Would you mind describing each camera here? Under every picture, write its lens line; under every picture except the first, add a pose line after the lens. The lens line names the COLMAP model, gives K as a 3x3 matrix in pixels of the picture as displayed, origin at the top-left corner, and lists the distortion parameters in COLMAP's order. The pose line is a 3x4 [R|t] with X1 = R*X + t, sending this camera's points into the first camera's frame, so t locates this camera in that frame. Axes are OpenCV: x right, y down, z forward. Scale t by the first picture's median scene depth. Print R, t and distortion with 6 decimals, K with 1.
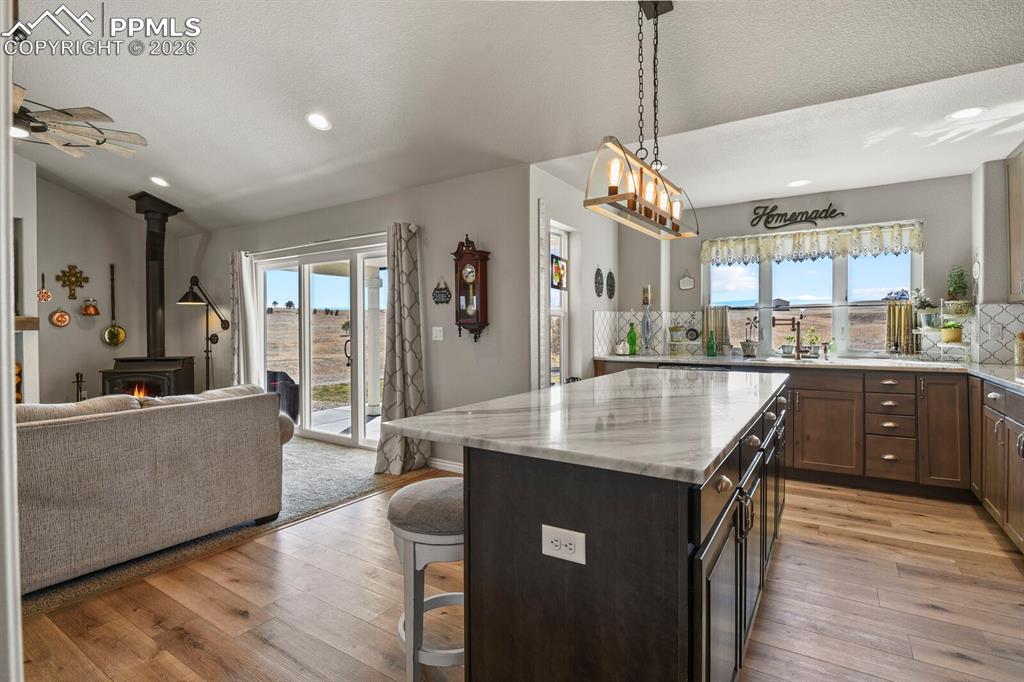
lens RADIAL K [[498.5, 0, 513.3], [0, 498.5, 337.3], [0, 0, 1]] dist [-0.013360, 0.000709]
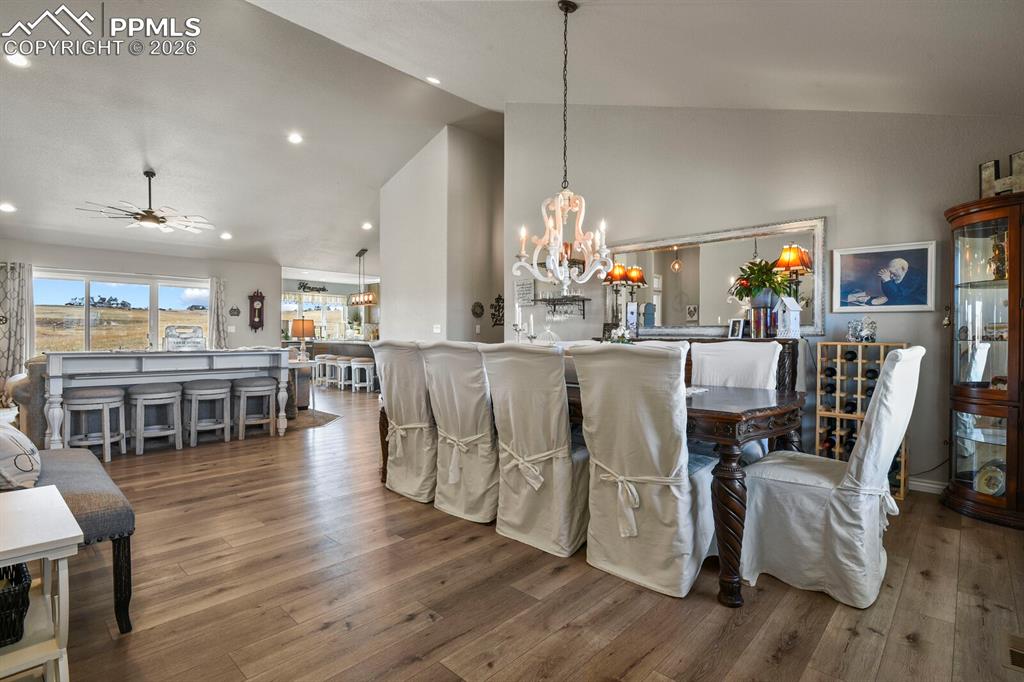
lens RADIAL K [[498.5, 0, 512.1], [0, 498.5, 337.4], [0, 0, 1]] dist [-0.013360, 0.000709]
pose [[0.167322, -0.000780, 0.985902, -2.103739], [-0.007345, 0.999971, 0.002037, 0.014718], [-0.985875, -0.007582, 0.167311, -0.590099]]
